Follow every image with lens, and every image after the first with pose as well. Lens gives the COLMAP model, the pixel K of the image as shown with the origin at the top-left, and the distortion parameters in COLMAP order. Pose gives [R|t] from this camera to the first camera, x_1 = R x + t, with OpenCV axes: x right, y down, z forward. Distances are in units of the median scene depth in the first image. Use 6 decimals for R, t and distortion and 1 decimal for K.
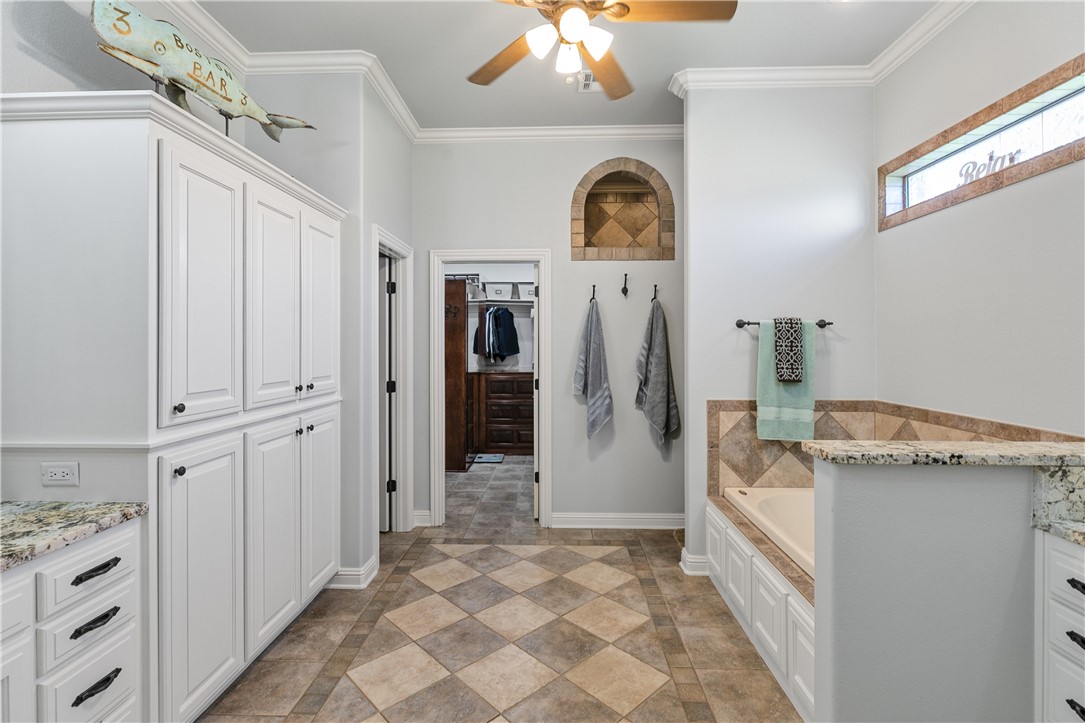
lens RADIAL K [[502.5, 0, 544.1], [0, 502.5, 348.1], [0, 0, 1]] dist [0.000770, 0.000009]
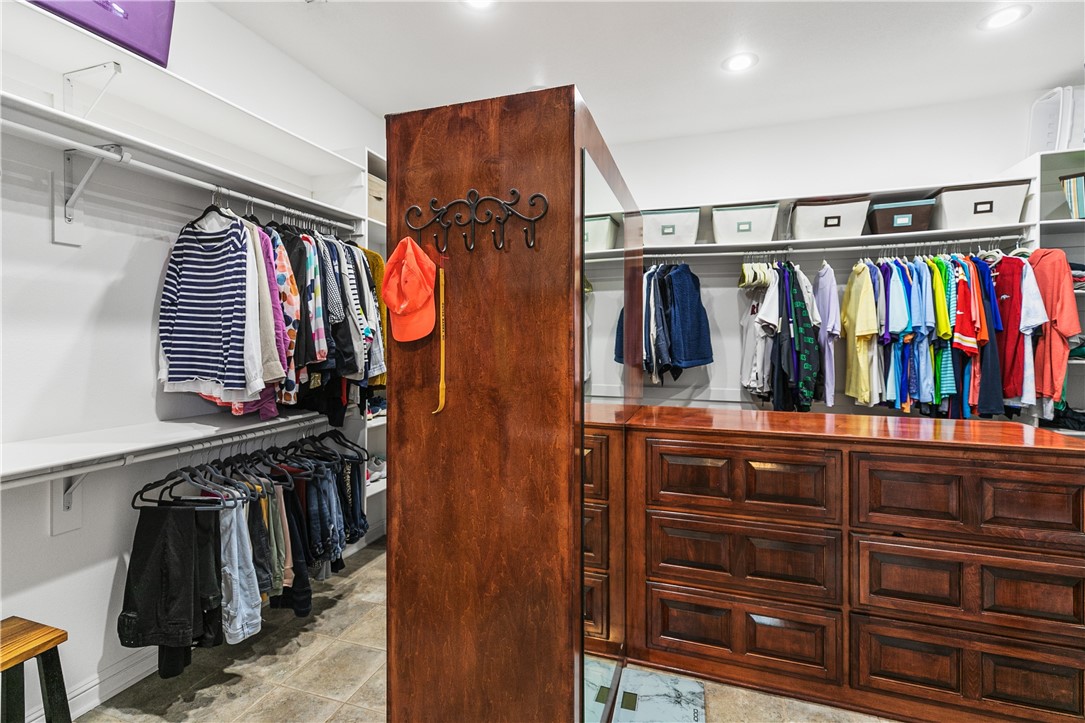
lens RADIAL K [[502.5, 0, 544.1], [0, 502.5, 348.1], [0, 0, 1]] dist [0.000770, 0.000009]
pose [[0.958390, 0.002005, -0.285455, -0.068357], [-0.001002, 0.999993, 0.003660, -0.004491], [0.285460, -0.003222, 0.958385, 0.525956]]
